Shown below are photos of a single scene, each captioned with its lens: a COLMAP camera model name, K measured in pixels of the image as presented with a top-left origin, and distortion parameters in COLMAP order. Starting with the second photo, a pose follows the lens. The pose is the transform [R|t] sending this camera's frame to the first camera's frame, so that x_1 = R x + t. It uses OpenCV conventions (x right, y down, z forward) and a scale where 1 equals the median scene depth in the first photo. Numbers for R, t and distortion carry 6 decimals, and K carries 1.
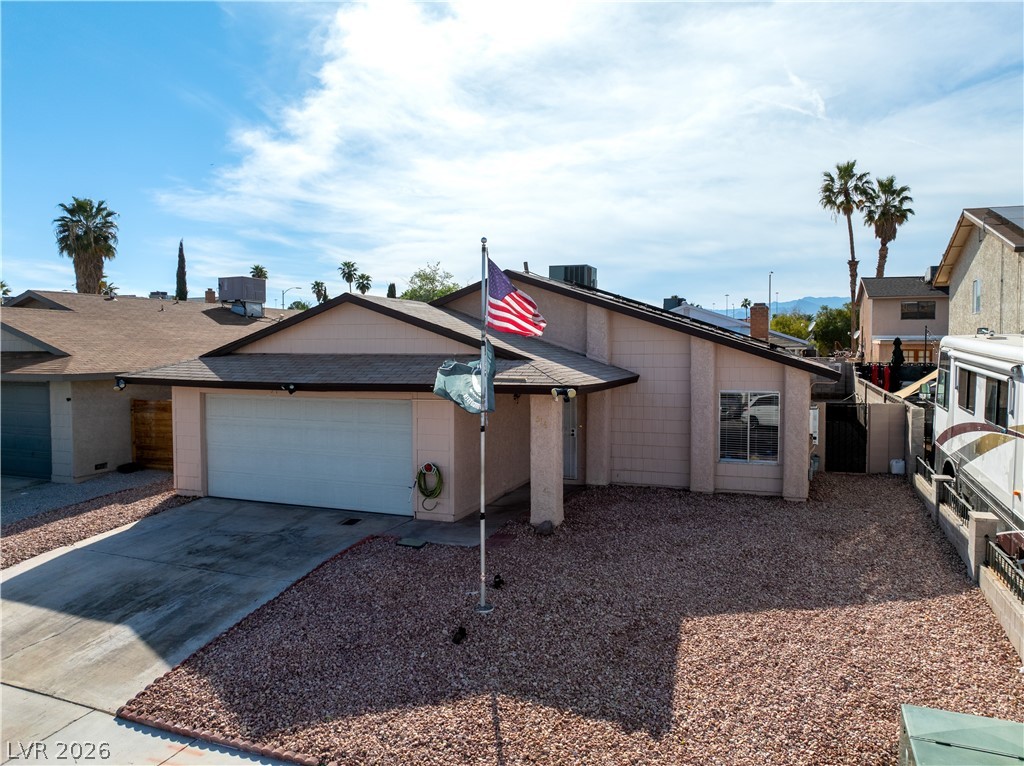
lens RADIAL K [[727.8, 0, 512.3], [0, 727.8, 365.2], [0, 0, 1]] dist [-0.048351, 0.021868]
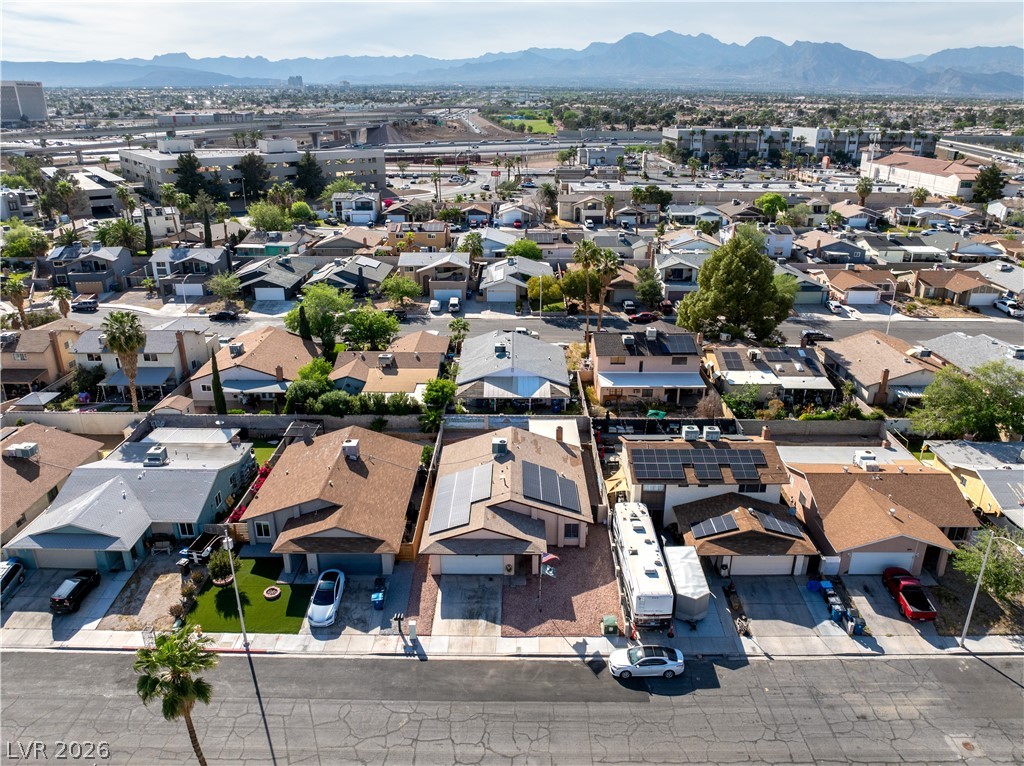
lens RADIAL K [[727.8, 0, 511.2], [0, 727.8, 378.7], [0, 0, 1]] dist [-0.048351, 0.021868]
pose [[0.935442, -0.127661, 0.329623, -1.073951], [0.007823, 0.939754, 0.341763, -1.854149], [-0.353395, -0.317120, 0.880084, -1.923715]]
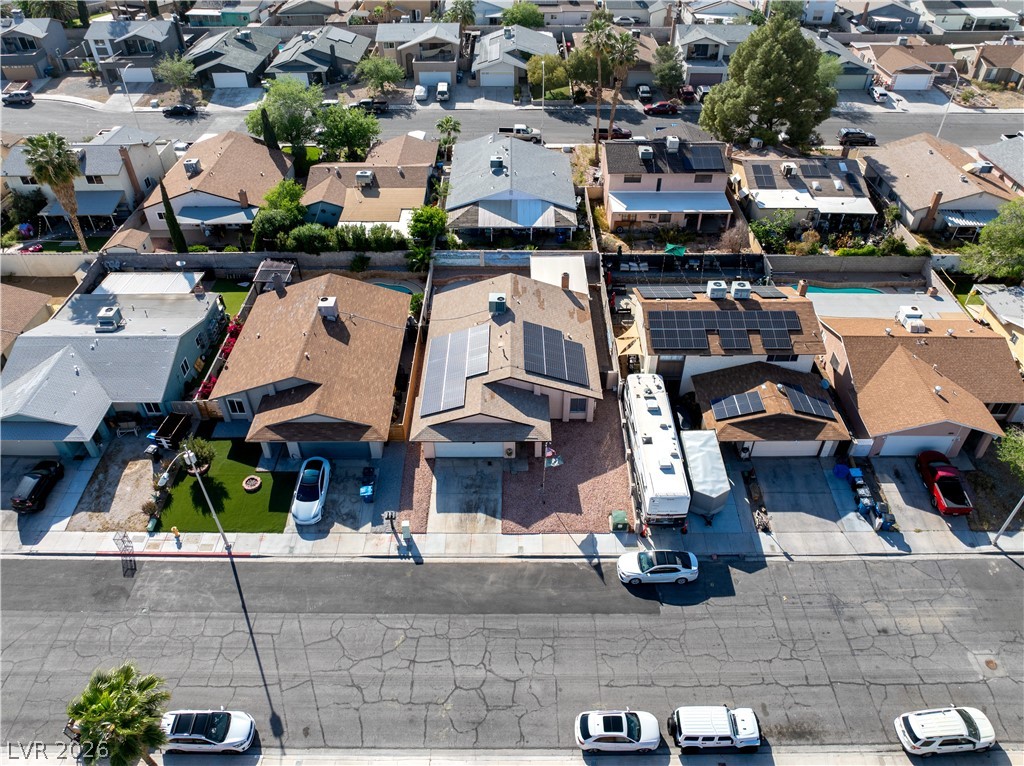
lens RADIAL K [[727.8, 0, 512.1], [0, 727.8, 373.9], [0, 0, 1]] dist [-0.048351, 0.021868]
pose [[0.933087, -0.231866, 0.274930, -0.845476], [0.011561, 0.783380, 0.621435, -2.048624], [-0.359465, -0.576675, 0.733642, -1.307791]]
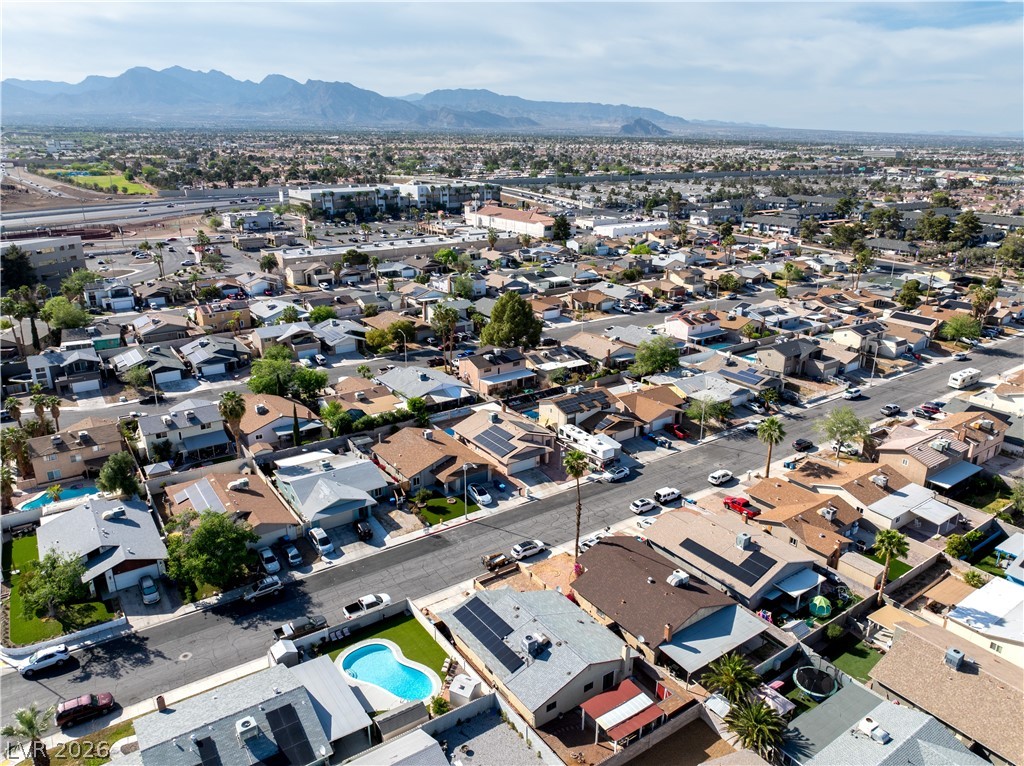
lens RADIAL K [[727.8, 0, 511.4], [0, 727.8, 383.0], [0, 0, 1]] dist [-0.048351, 0.021868]
pose [[0.566230, -0.267942, 0.779481, -5.659330], [0.016443, 0.949172, 0.314328, -2.910009], [-0.824083, -0.165165, 0.541855, -2.810330]]
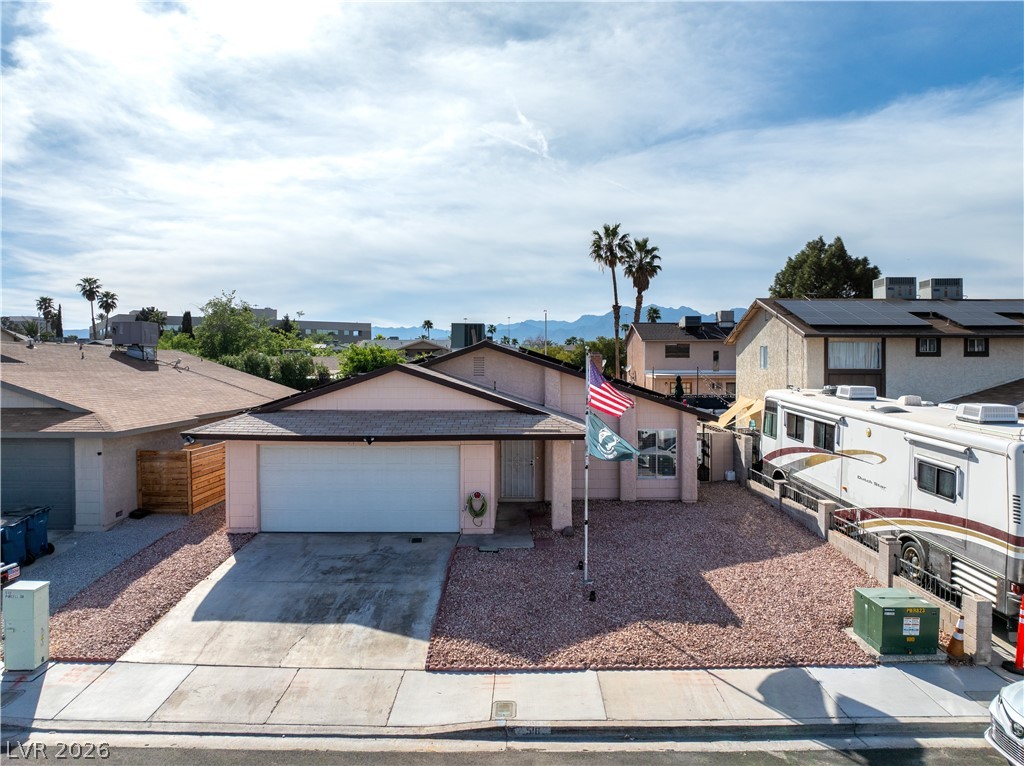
lens RADIAL K [[727.8, 0, 517.8], [0, 727.8, 380.4], [0, 0, 1]] dist [-0.048351, 0.021868]
pose [[0.930850, -0.004946, 0.365368, -0.410038], [0.006613, 0.999973, -0.003311, -0.052287], [-0.365341, 0.005498, 0.930857, -0.224051]]
